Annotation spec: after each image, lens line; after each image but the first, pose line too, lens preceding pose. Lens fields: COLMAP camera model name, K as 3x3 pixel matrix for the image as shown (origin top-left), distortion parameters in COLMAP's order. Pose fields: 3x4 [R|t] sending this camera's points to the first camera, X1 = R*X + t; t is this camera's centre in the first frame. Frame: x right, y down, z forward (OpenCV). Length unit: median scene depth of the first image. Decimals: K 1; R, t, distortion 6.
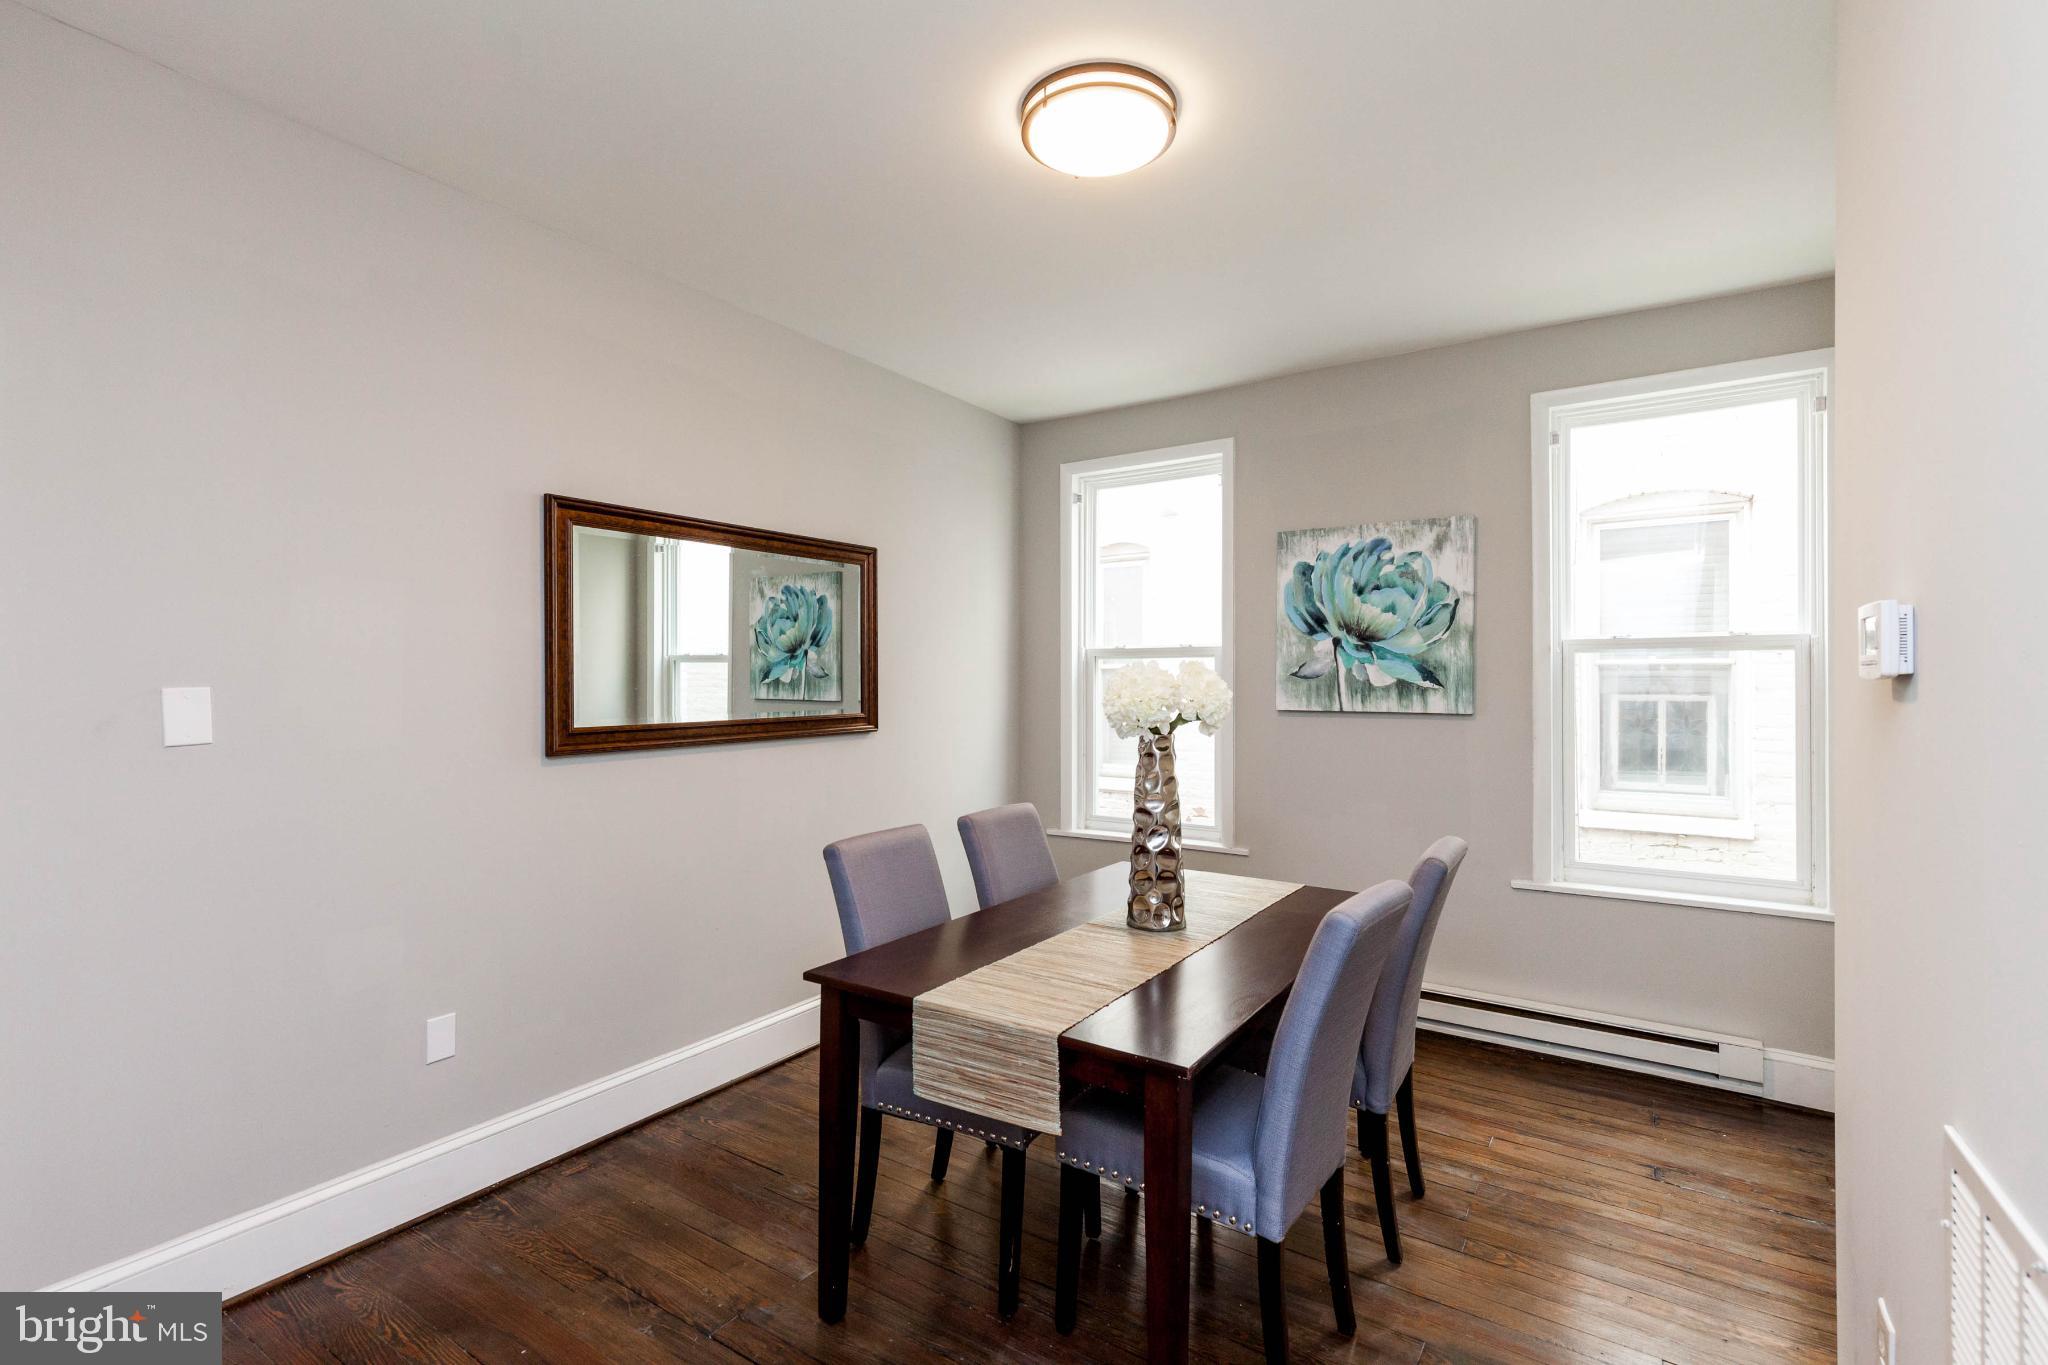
lens RADIAL K [[948.7, 0, 1021.7], [0, 948.7, 668.4], [0, 0, 1]] dist [0.009326, -0.003533]
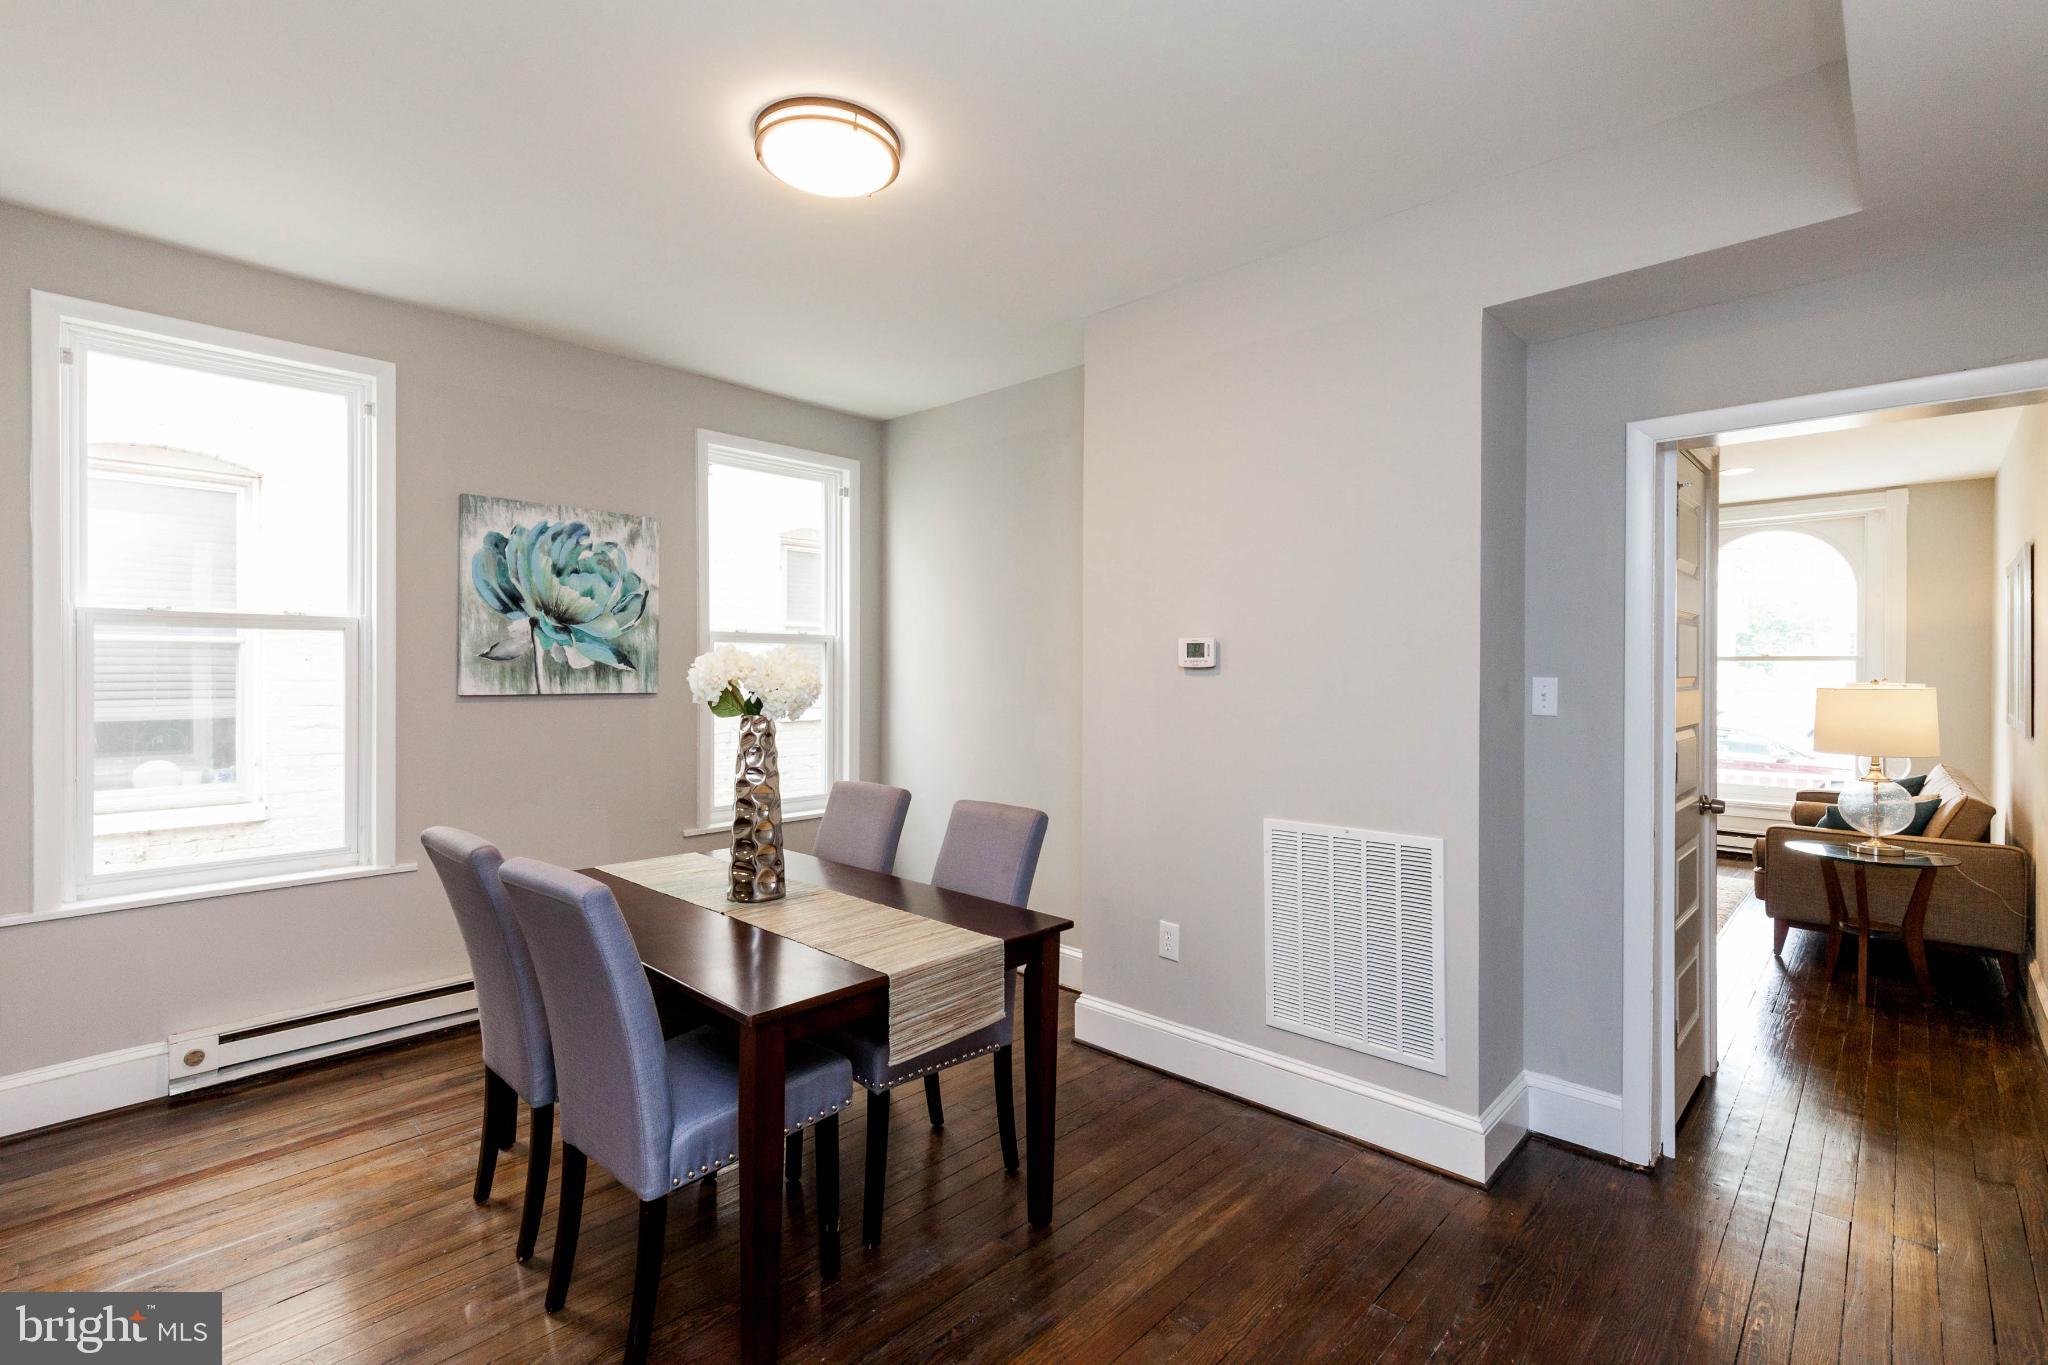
lens RADIAL K [[948.7, 0, 1046.1], [0, 948.7, 677.8], [0, 0, 1]] dist [0.009326, -0.003533]
pose [[0.136510, -0.009446, 0.990594, -0.567354], [-0.019693, 0.999731, 0.012247, 0.006484], [-0.990443, -0.021180, 0.136287, 0.361424]]
